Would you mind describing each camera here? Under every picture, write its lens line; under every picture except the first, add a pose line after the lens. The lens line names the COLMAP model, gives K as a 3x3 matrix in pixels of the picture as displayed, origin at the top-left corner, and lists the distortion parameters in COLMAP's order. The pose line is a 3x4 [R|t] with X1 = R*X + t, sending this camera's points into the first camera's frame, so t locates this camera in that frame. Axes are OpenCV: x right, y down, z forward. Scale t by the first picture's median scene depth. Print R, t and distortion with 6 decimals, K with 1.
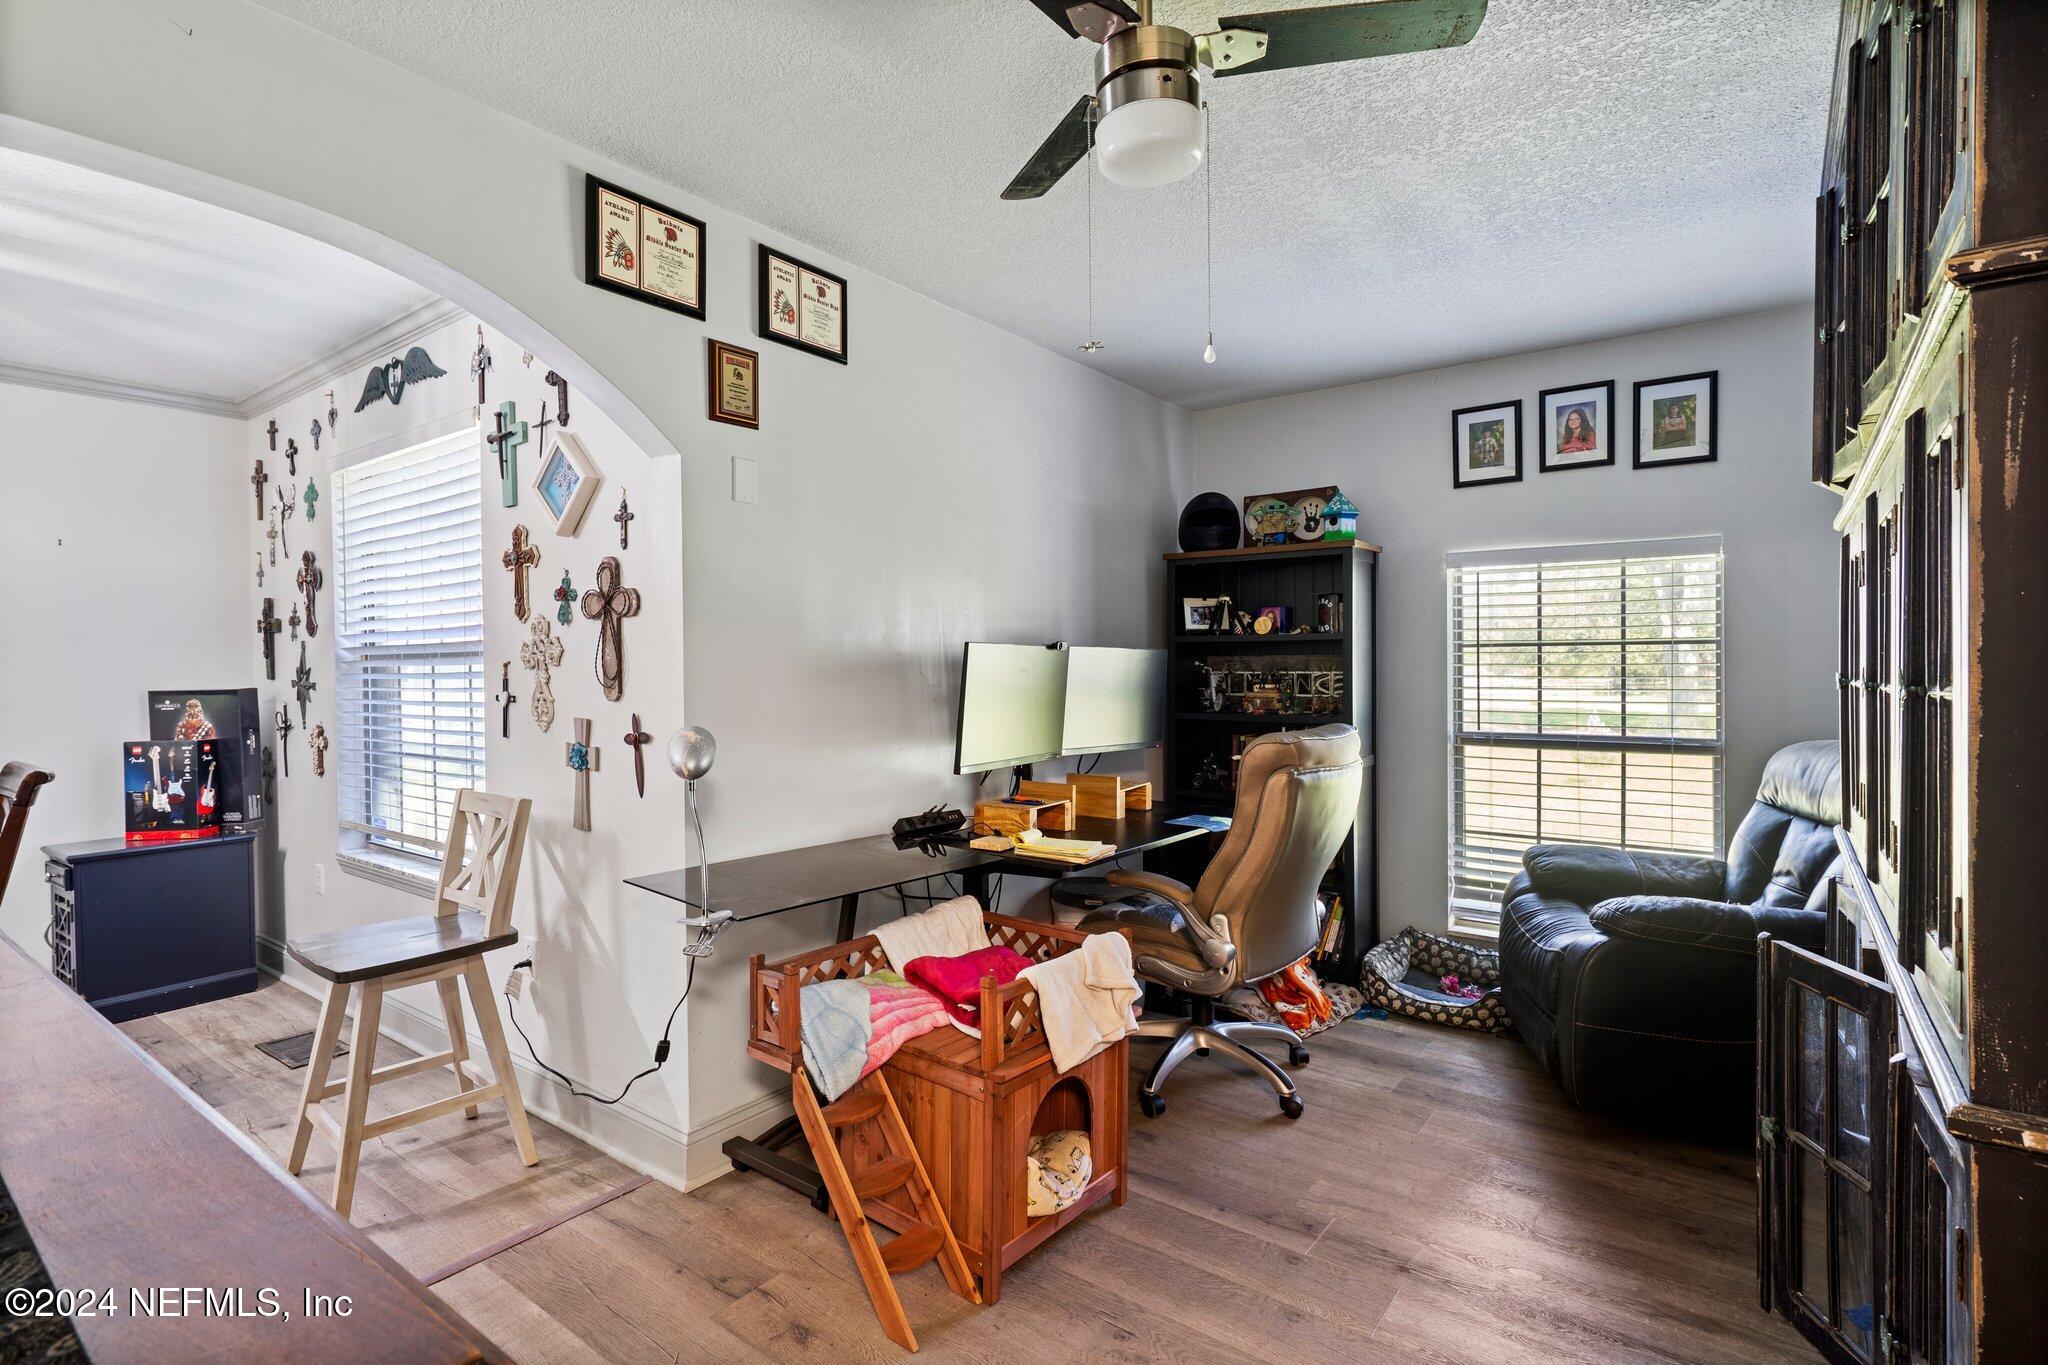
lens RADIAL K [[985.2, 0, 1031.7], [0, 985.2, 684.5], [0, 0, 1]] dist [0.000624, 0.000607]
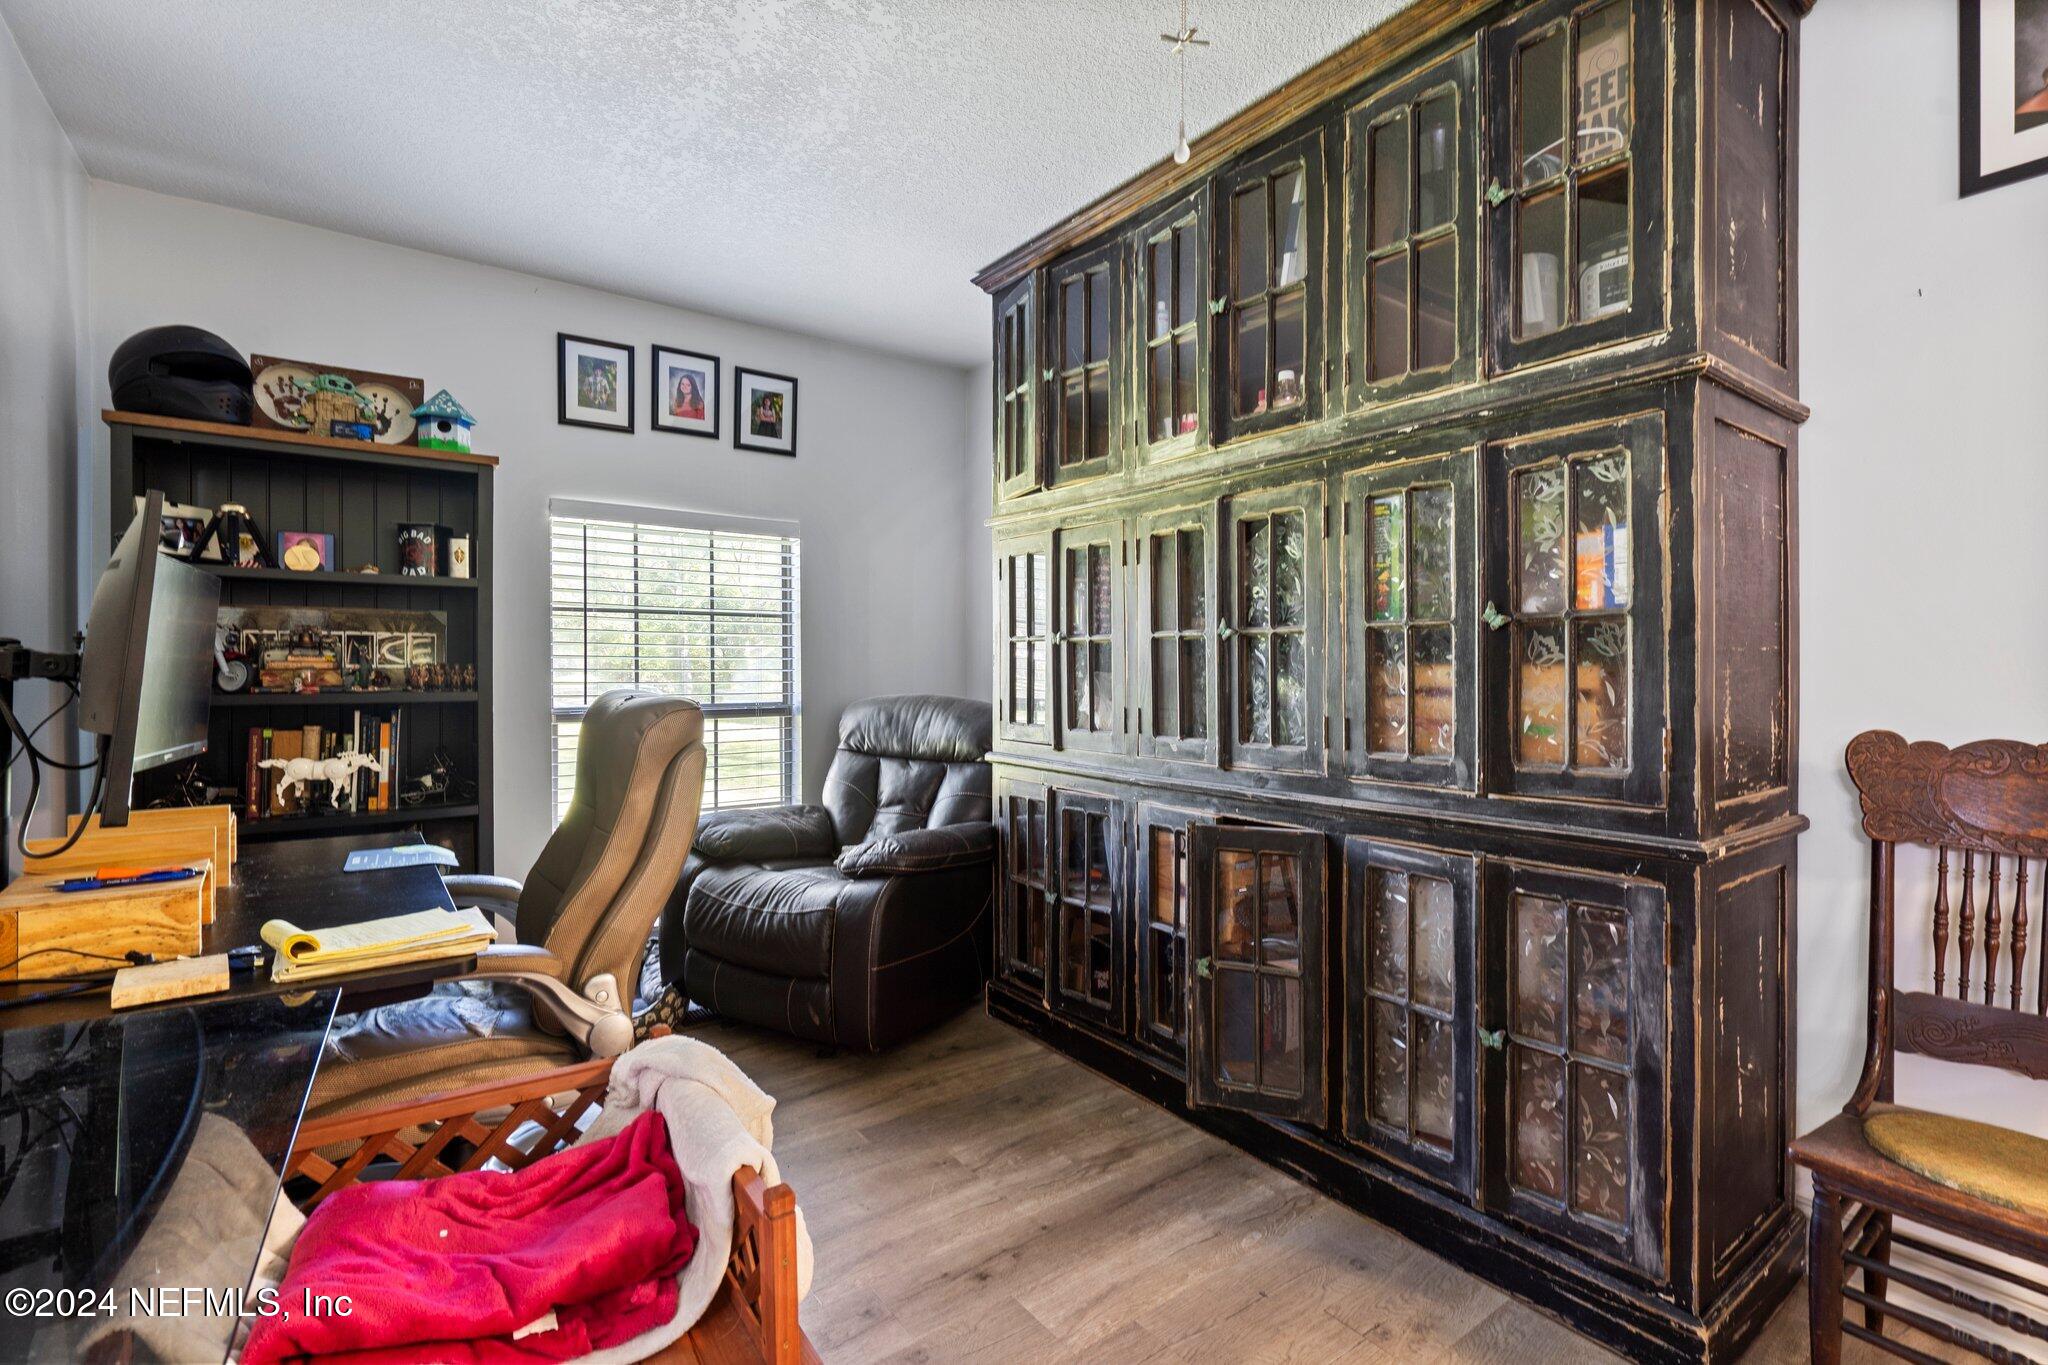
lens RADIAL K [[931.4, 0, 1024.4], [0, 931.4, 669.2], [0, 0, 1]] dist [-0.000603, 0.001238]
pose [[0.296598, -0.000809, 0.955002, -0.238824], [0.011480, 0.999930, -0.002719, 0.023255], [-0.954933, 0.011769, 0.296587, 0.393861]]
